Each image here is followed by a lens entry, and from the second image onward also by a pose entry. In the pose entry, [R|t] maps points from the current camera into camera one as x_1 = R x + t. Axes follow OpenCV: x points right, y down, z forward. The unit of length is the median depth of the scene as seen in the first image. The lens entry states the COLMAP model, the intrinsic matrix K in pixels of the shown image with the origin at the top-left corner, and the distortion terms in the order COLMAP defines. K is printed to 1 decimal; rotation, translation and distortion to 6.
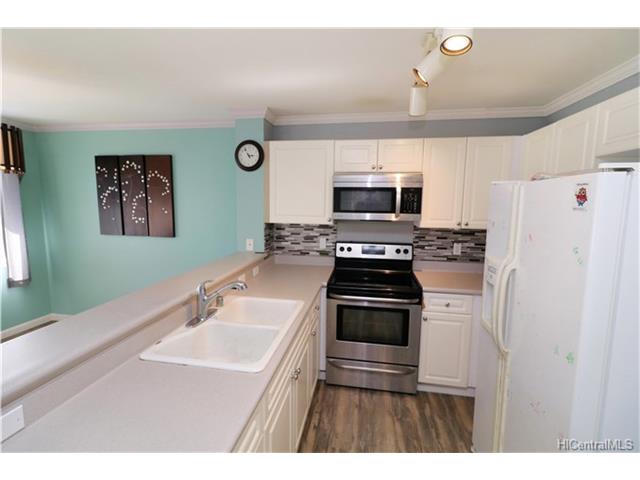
lens RADIAL K [[296.6, 0, 315.3], [0, 296.6, 234.5], [0, 0, 1]] dist [0.003221, -0.001847]
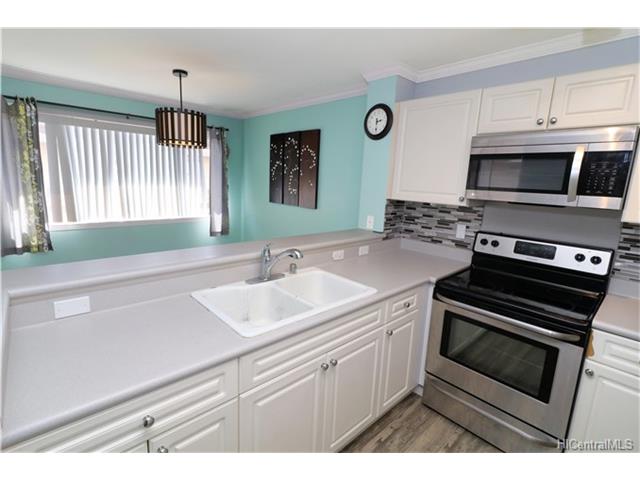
lens RADIAL K [[309.0, 0, 316.0], [0, 309.0, 235.3], [0, 0, 1]] dist [0.007555, -0.004705]
pose [[0.794611, 0.132427, -0.592501, 0.240879], [-0.103517, 0.991183, 0.082706, 0.014493], [0.598229, -0.004385, 0.801313, 0.157133]]
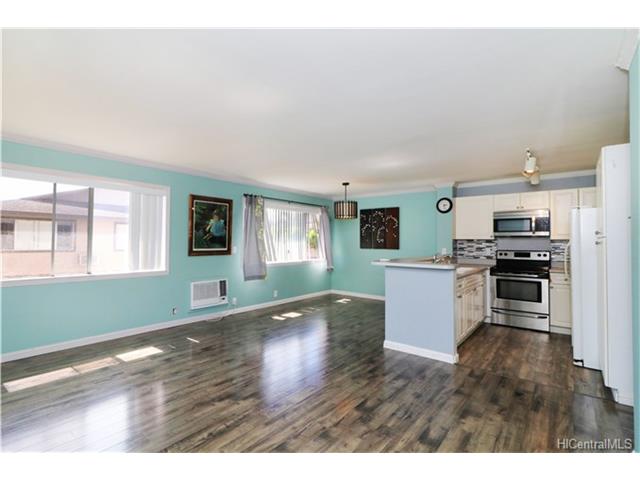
lens RADIAL K [[309.0, 0, 317.2], [0, 309.0, 236.9], [0, 0, 1]] dist [0.007555, -0.004705]
pose [[0.877853, -0.015695, -0.478673, 0.018077], [-0.048994, 0.991276, -0.122354, 0.254609], [0.476418, 0.130861, 0.869426, -1.260783]]
